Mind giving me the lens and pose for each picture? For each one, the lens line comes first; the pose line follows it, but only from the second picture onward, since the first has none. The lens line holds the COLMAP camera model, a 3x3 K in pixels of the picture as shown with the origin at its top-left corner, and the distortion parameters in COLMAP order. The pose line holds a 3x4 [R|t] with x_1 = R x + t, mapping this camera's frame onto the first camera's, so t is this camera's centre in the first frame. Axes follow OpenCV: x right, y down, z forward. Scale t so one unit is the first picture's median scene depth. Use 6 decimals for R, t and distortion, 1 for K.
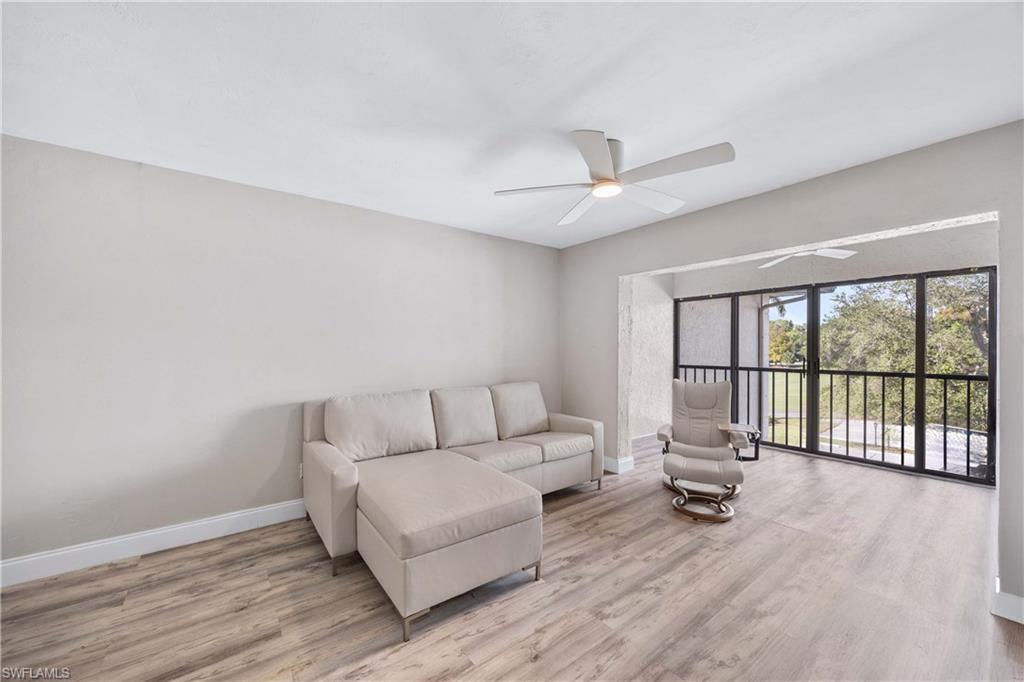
lens RADIAL K [[391.6, 0, 515.9], [0, 391.6, 348.4], [0, 0, 1]] dist [-0.001293, -0.000041]
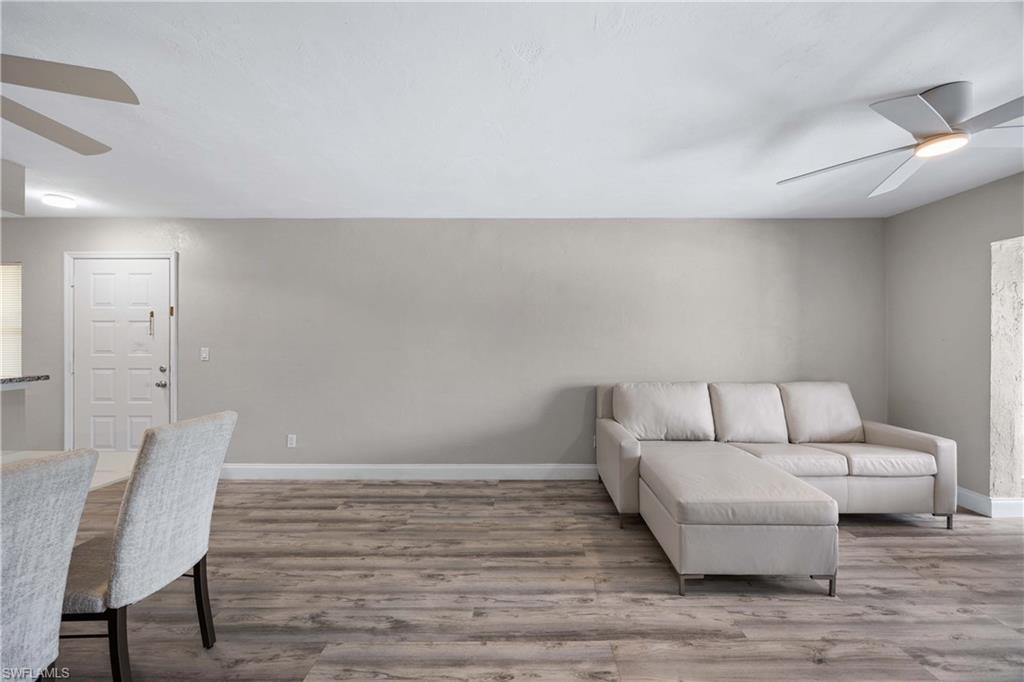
lens RADIAL K [[391.6, 0, 519.5], [0, 391.6, 341.6], [0, 0, 1]] dist [-0.001293, -0.000041]
pose [[0.780223, 0.000699, -0.625501, 0.050185], [-0.001437, 0.999999, -0.000675, -0.000143], [0.625500, 0.001425, 0.780223, -0.148481]]
